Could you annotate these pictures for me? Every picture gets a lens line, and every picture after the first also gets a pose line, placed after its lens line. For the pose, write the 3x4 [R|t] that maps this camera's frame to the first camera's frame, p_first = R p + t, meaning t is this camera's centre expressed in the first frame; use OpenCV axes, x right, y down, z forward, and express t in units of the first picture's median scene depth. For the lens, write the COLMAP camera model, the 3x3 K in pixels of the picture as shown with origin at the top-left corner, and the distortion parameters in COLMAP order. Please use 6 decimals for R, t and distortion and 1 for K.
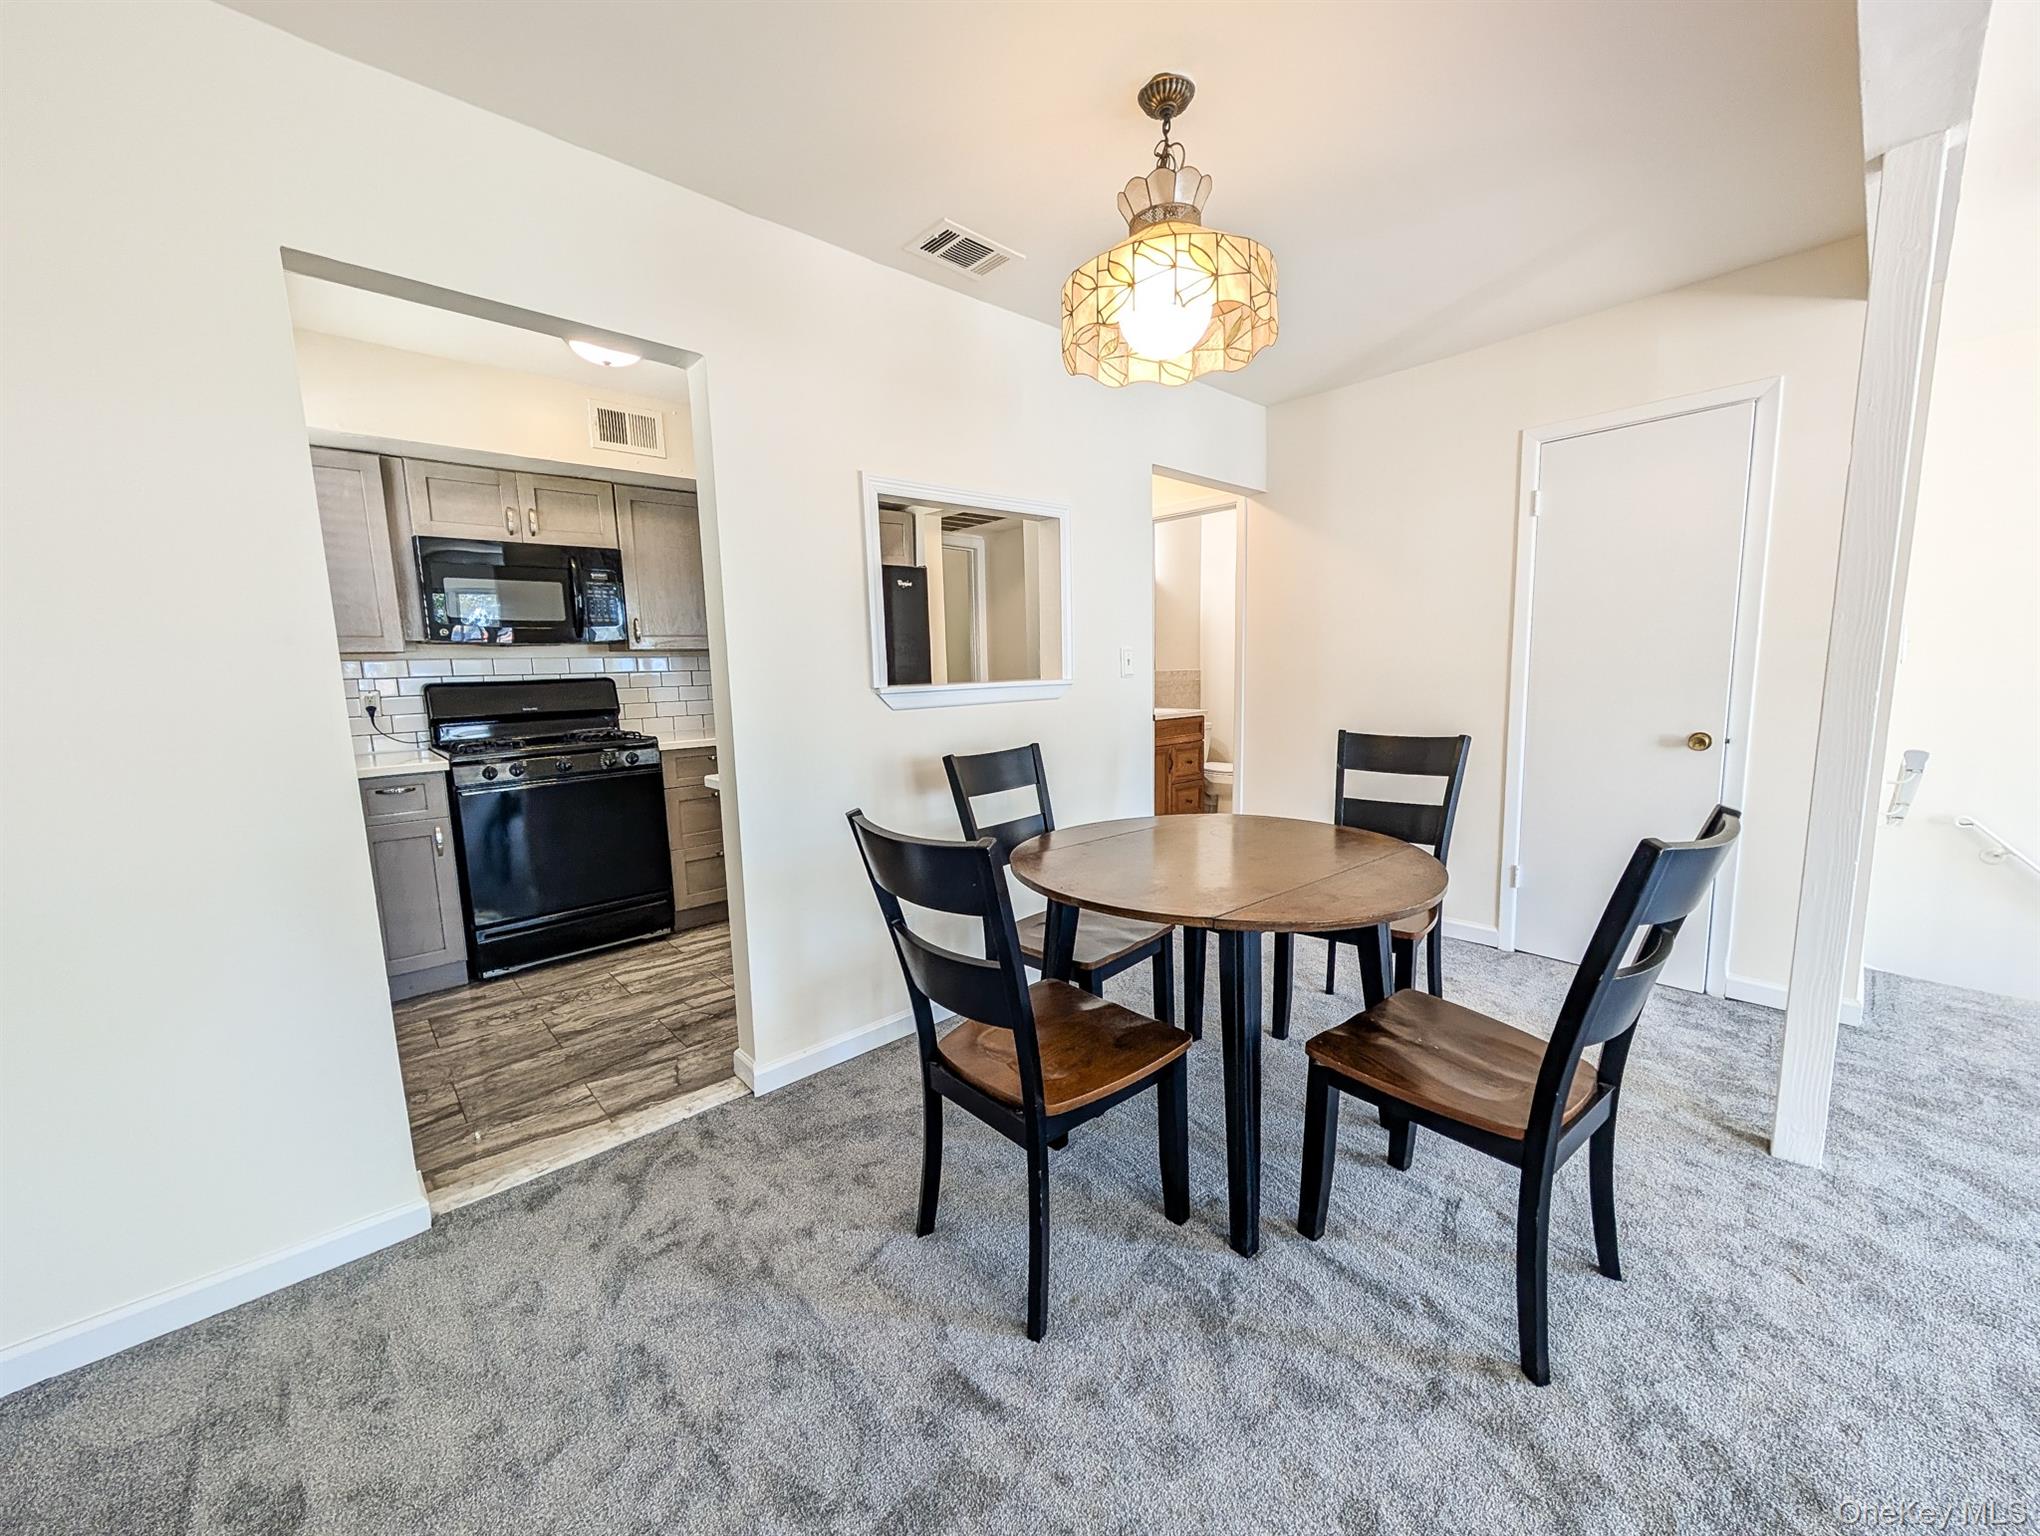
lens RADIAL K [[784.4, 0, 1020.0], [0, 784.4, 768.0], [0, 0, 1]] dist [-0.001881, -0.000249]
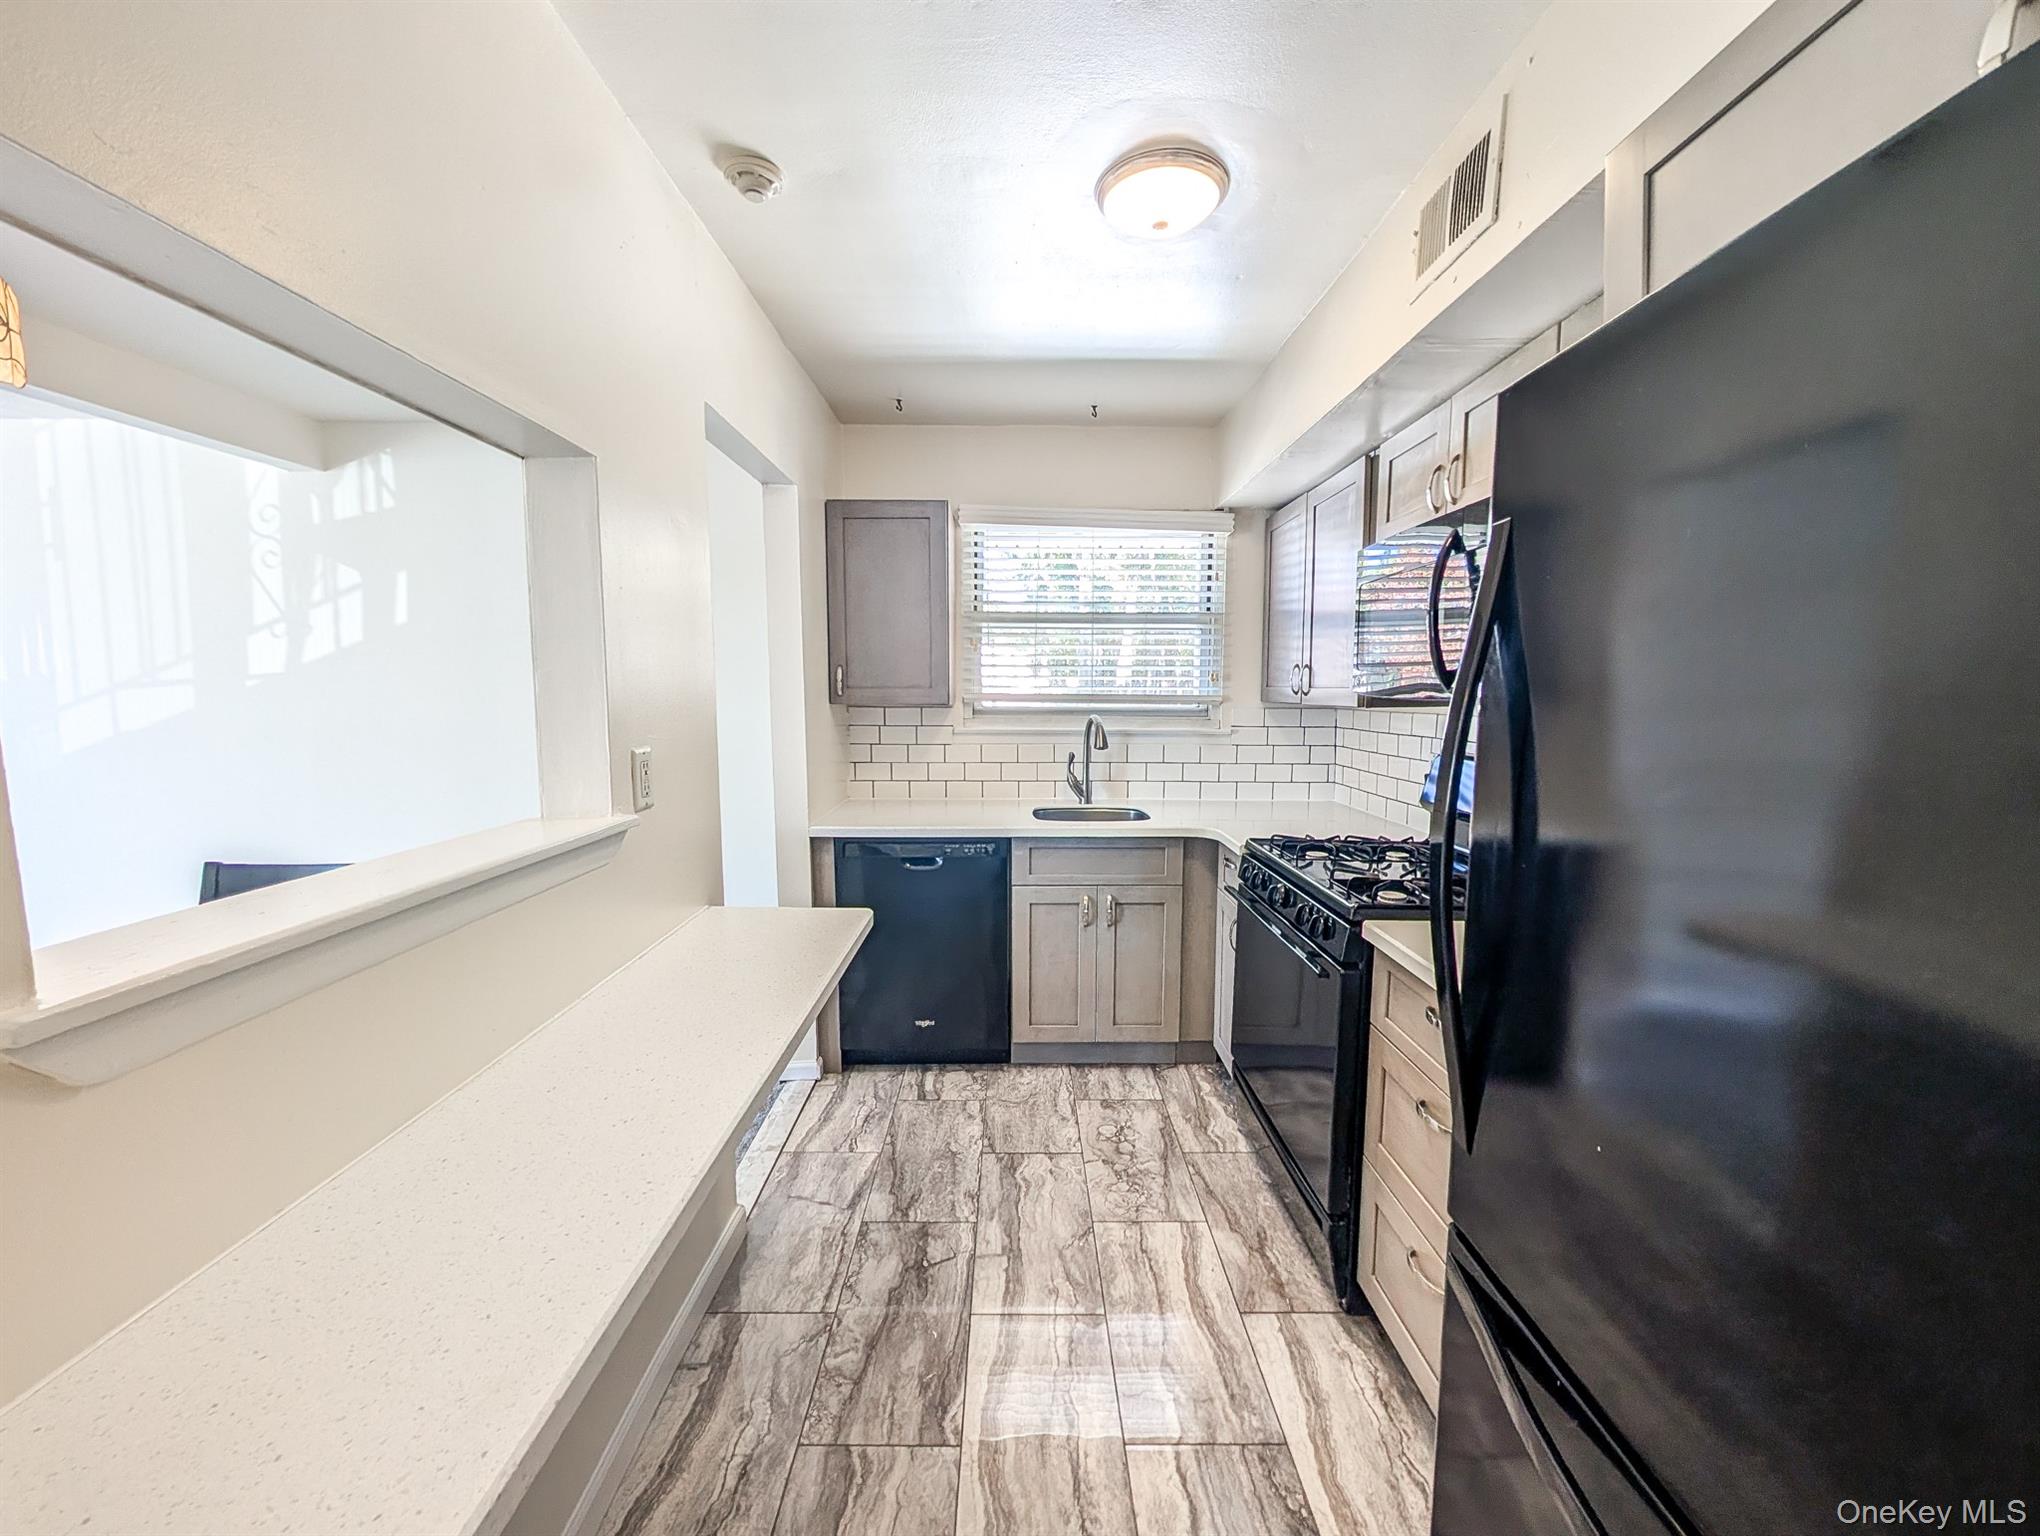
lens RADIAL K [[776.8, 0, 1020.0], [0, 776.8, 768.0], [0, 0, 1]] dist [0.001690, -0.000094]
pose [[-0.669633, 0.099351, -0.736017, 0.001563], [-0.086258, 0.973902, 0.209940, -0.222118], [0.737666, 0.204070, -0.643587, 1.262794]]
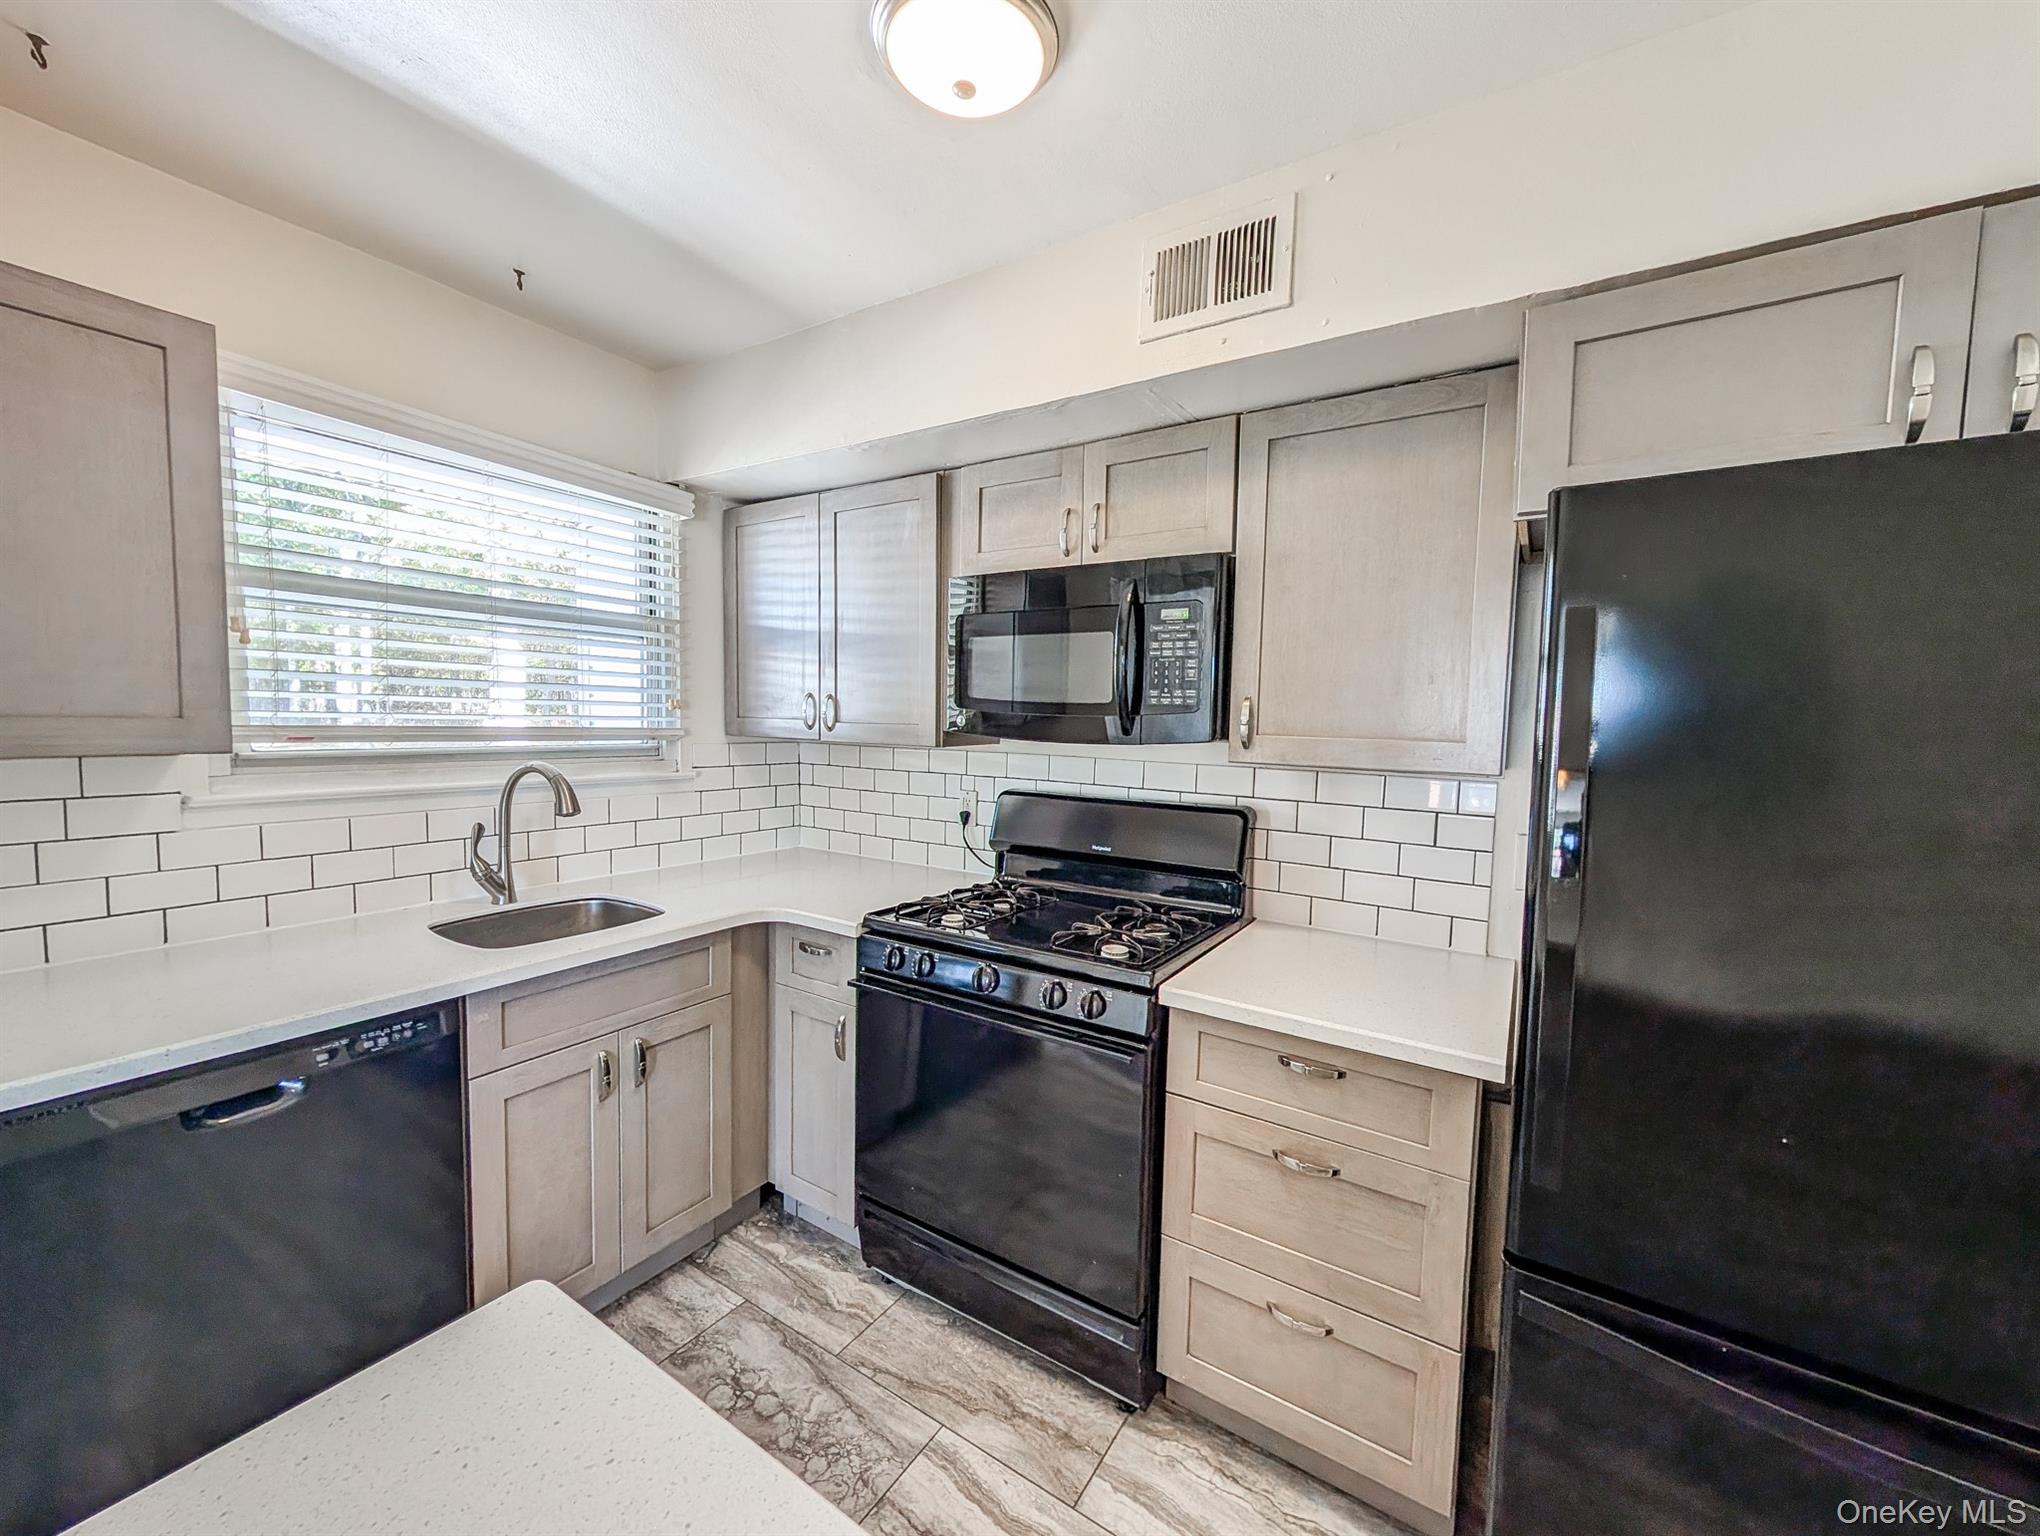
lens RADIAL K [[798.3, 0, 1020.0], [0, 798.3, 768.0], [0, 0, 1]] dist [0.002194, 0.000068]
pose [[0.251759, 0.096205, -0.962996, -0.077924], [-0.160199, 0.985463, 0.056568, -0.182360], [0.954439, 0.140030, 0.263511, 0.889893]]
